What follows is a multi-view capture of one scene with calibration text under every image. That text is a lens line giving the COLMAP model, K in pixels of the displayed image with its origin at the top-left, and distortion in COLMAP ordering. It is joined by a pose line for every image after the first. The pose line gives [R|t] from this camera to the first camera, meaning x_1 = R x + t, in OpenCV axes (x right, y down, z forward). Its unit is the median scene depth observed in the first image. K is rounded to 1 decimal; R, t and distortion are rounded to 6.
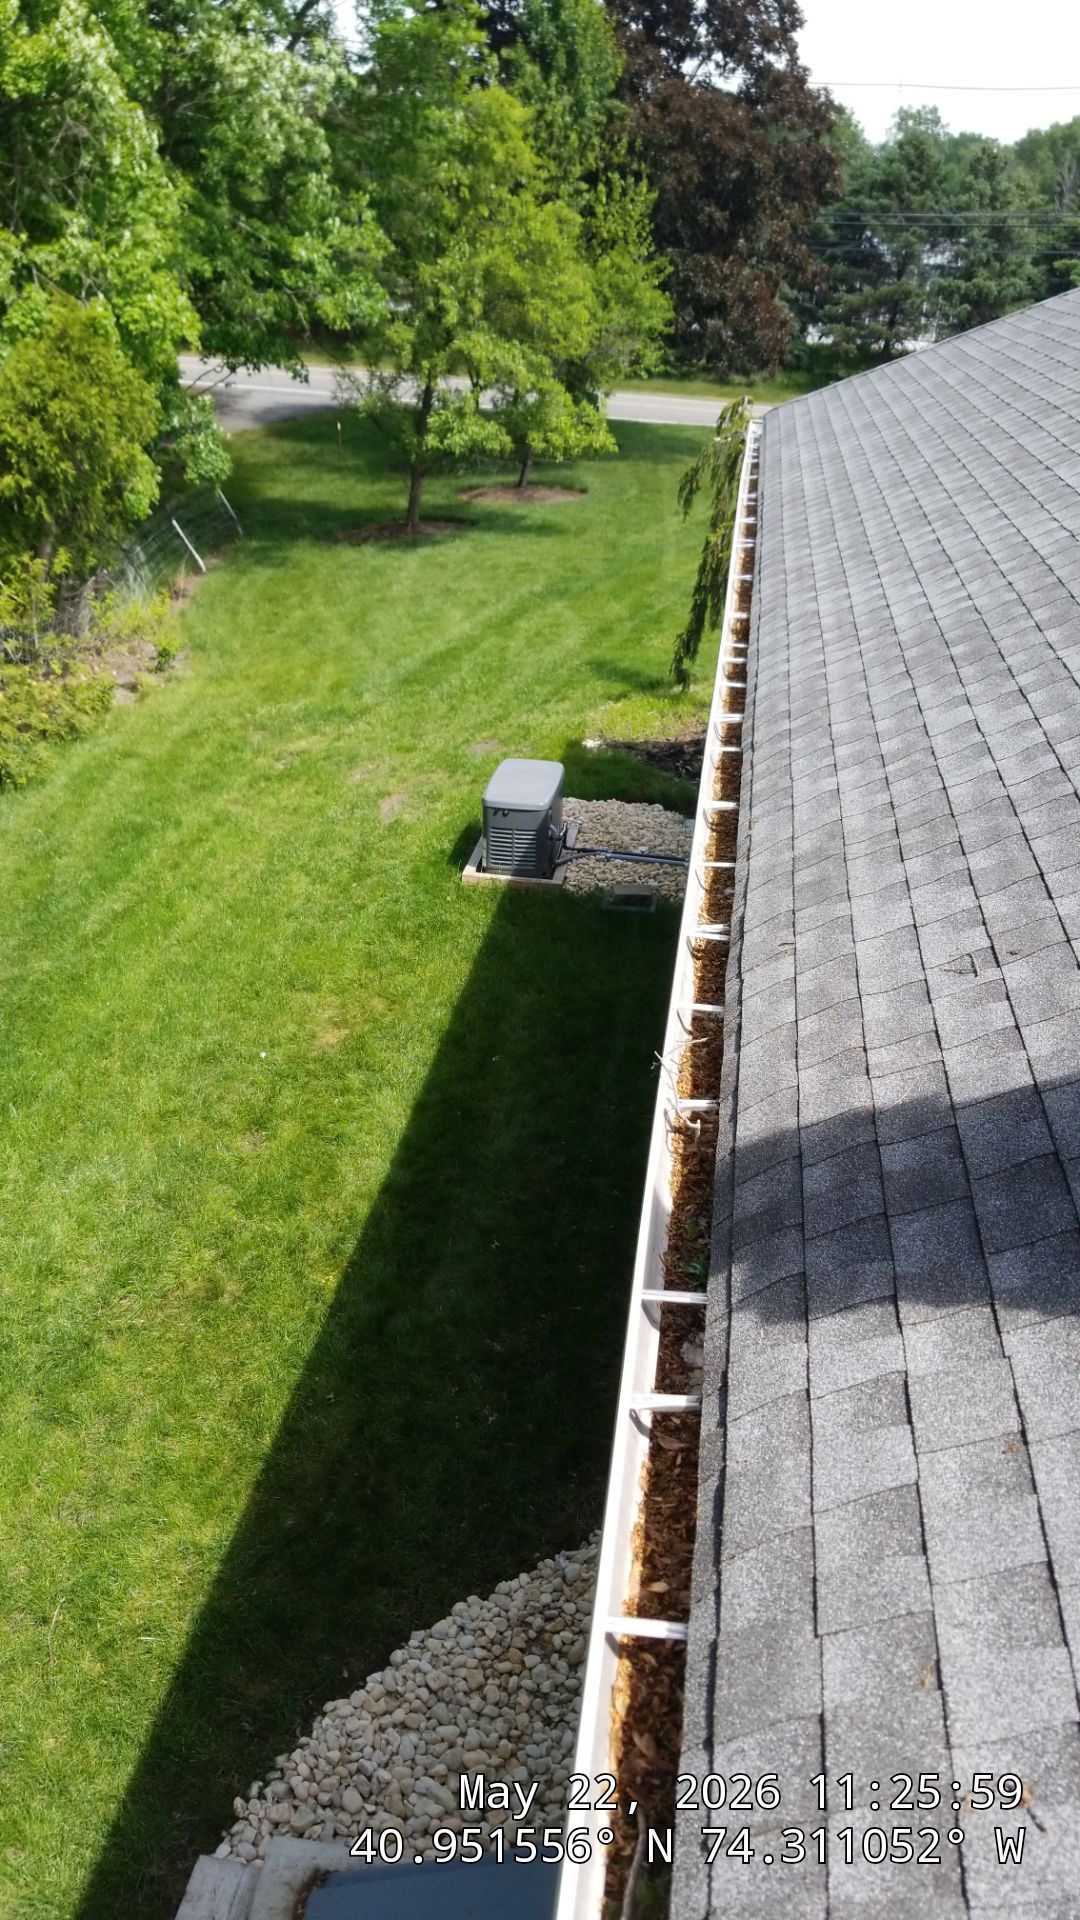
lens RADIAL K [[1645.0, 0, 540.0], [0, 1645.0, 960.0], [0, 0, 1]] dist [0.138653, -0.010374]
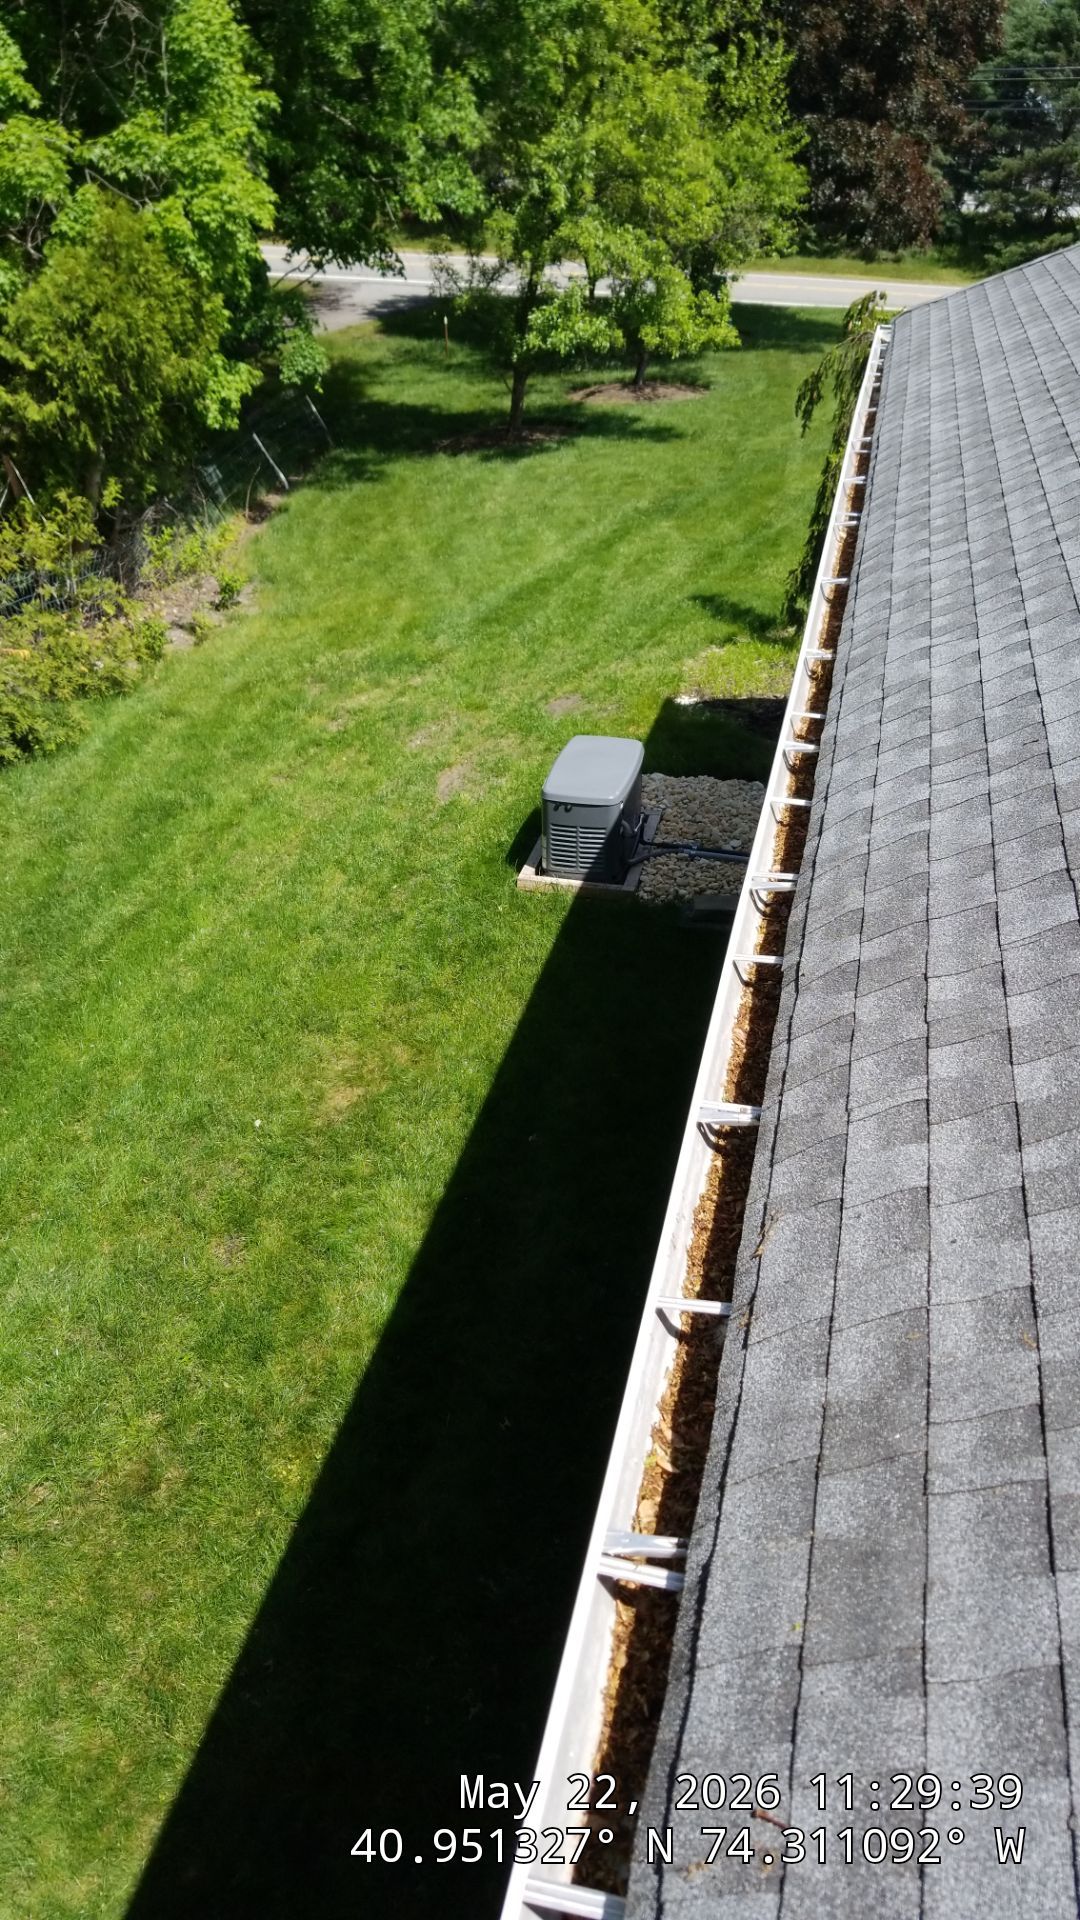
lens RADIAL K [[1653.2, 0, 515.3], [0, 1653.2, 958.7], [0, 0, 1]] dist [0.085160, -0.001172]
pose [[0.995834, 0.016938, -0.089596, 0.019780], [-0.011435, 0.998036, 0.061585, -0.043044], [0.090464, -0.060304, 0.994072, 0.098454]]
